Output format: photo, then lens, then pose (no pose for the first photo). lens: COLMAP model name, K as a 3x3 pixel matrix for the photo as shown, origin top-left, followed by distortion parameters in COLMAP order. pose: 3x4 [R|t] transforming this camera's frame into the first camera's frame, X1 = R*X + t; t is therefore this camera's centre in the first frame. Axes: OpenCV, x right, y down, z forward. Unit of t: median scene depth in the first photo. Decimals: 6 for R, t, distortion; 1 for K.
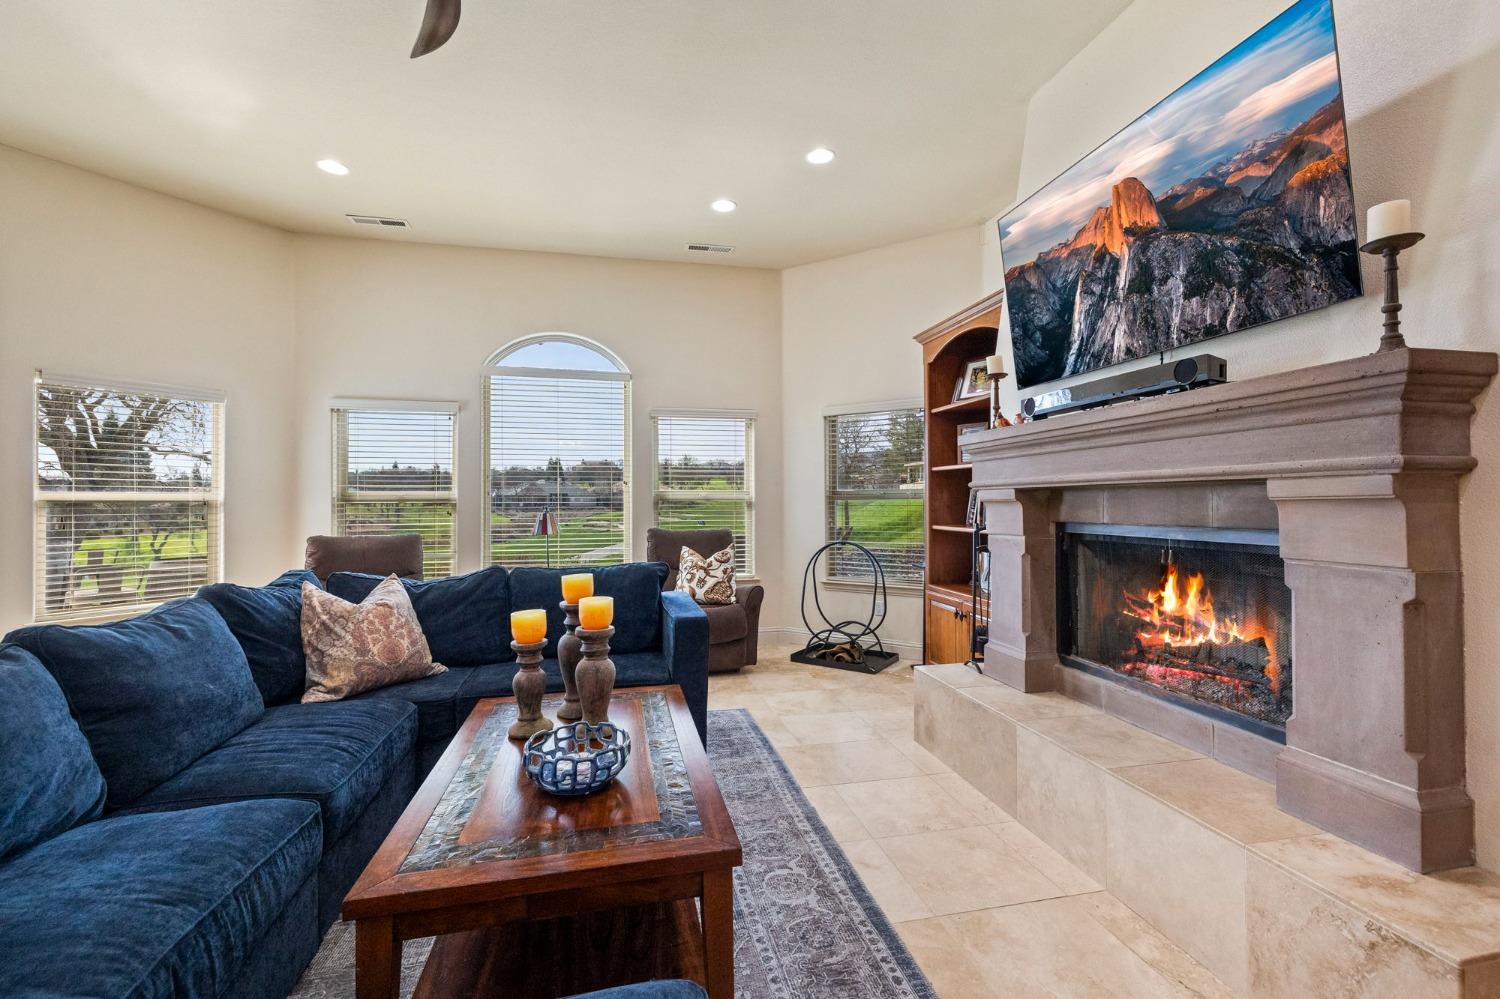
lens RADIAL K [[630.0, 0, 756.6], [0, 630.0, 490.6], [0, 0, 1]] dist [-0.000061, -0.000008]
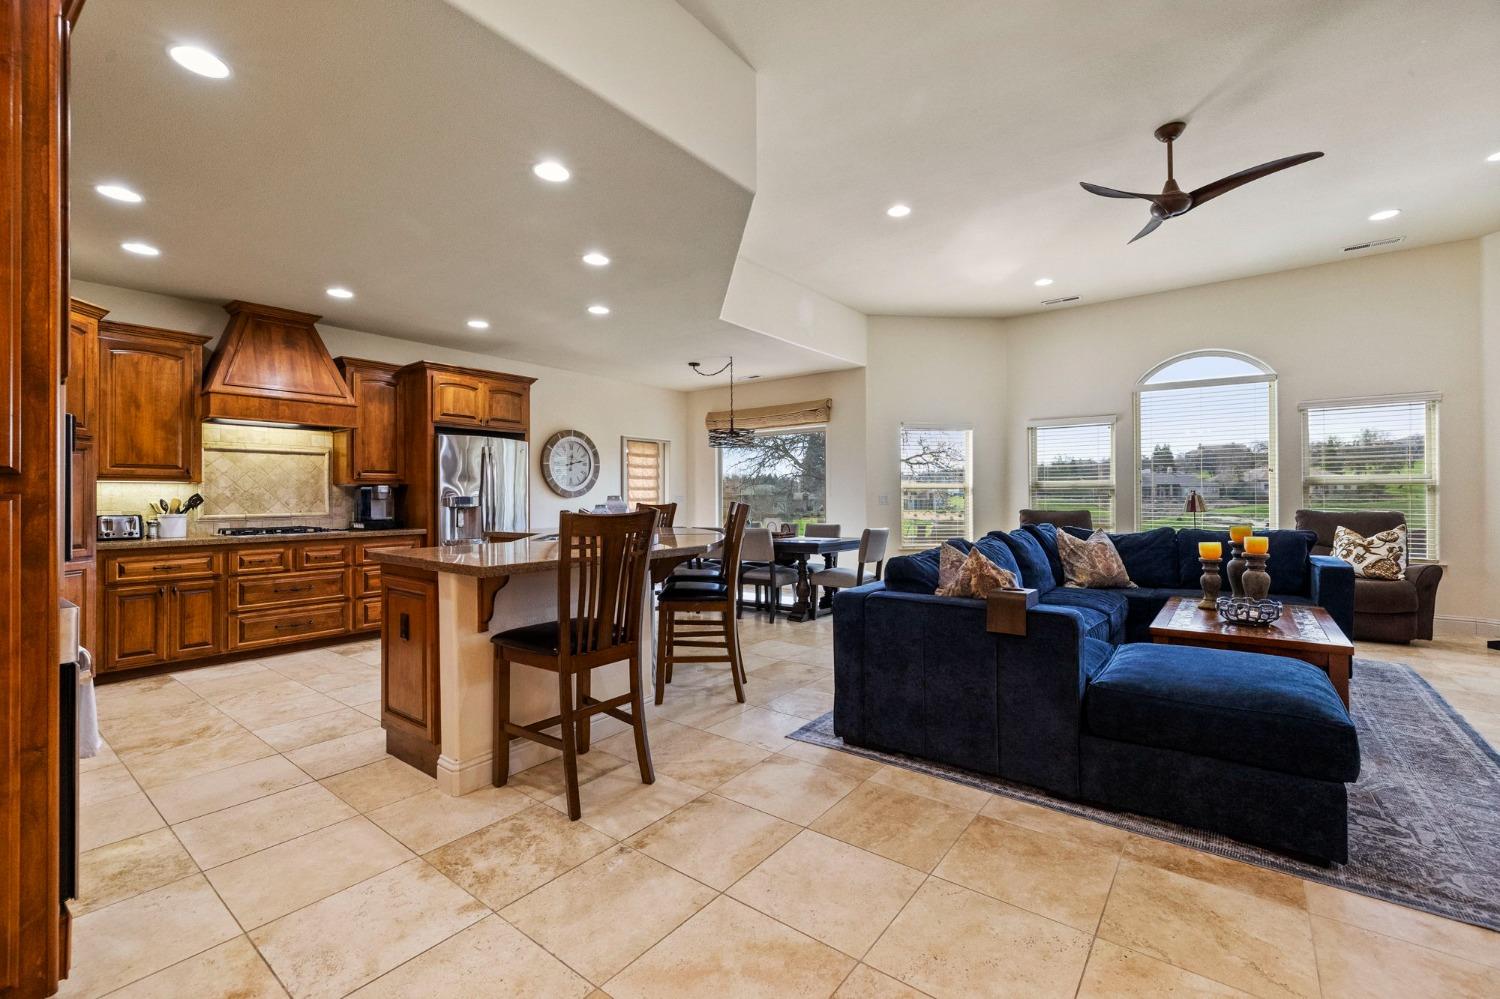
lens RADIAL K [[630.0, 0, 756.6], [0, 630.0, 490.6], [0, 0, 1]] dist [-0.000061, -0.000008]
pose [[0.635089, -0.005381, -0.772420, 0.163340], [0.015142, 0.999870, 0.005484, 0.009796], [0.772290, -0.015179, 0.635089, -0.889010]]
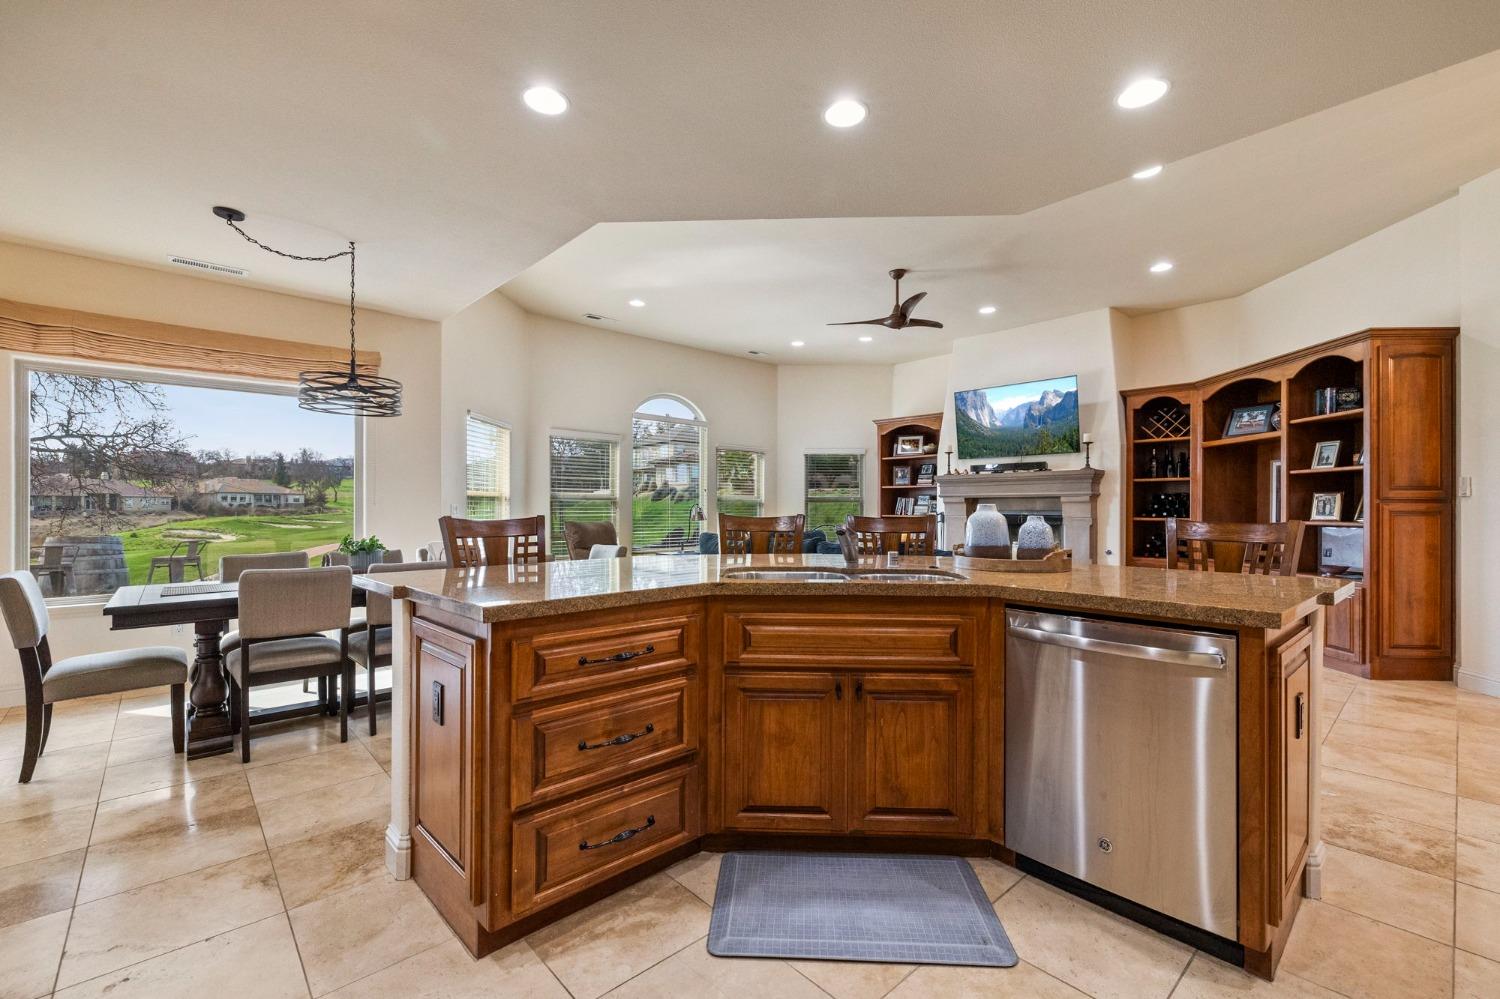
lens RADIAL K [[641.2, 0, 751.7], [0, 641.2, 505.4], [0, 0, 1]] dist [0.000991, 0.000149]
pose [[0.870702, 0.010163, 0.491705, -1.792032], [-0.016447, 0.999829, 0.008459, 0.021465], [-0.491535, -0.015453, 0.870721, -0.967761]]
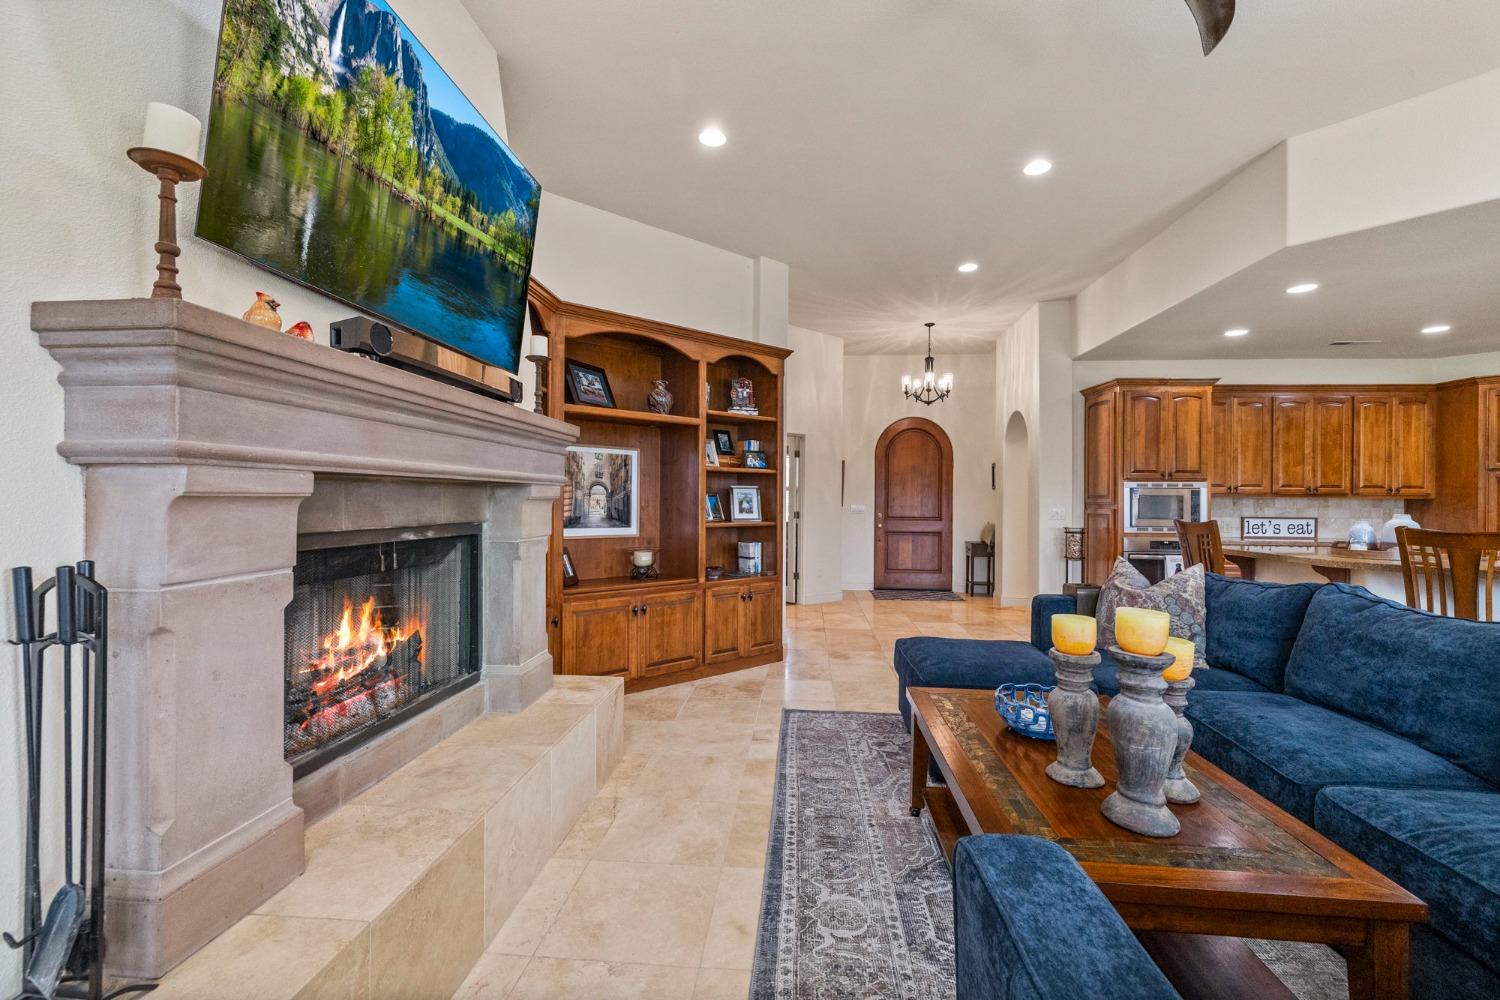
lens RADIAL K [[622.1, 0, 749.3], [0, 622.1, 493.7], [0, 0, 1]] dist [-0.000832, -0.000055]
pose [[-0.948037, 0.026470, 0.317057, -0.093585], [0.021300, 0.999578, -0.019761, 0.019065], [-0.317446, -0.011981, -0.948201, 1.431542]]
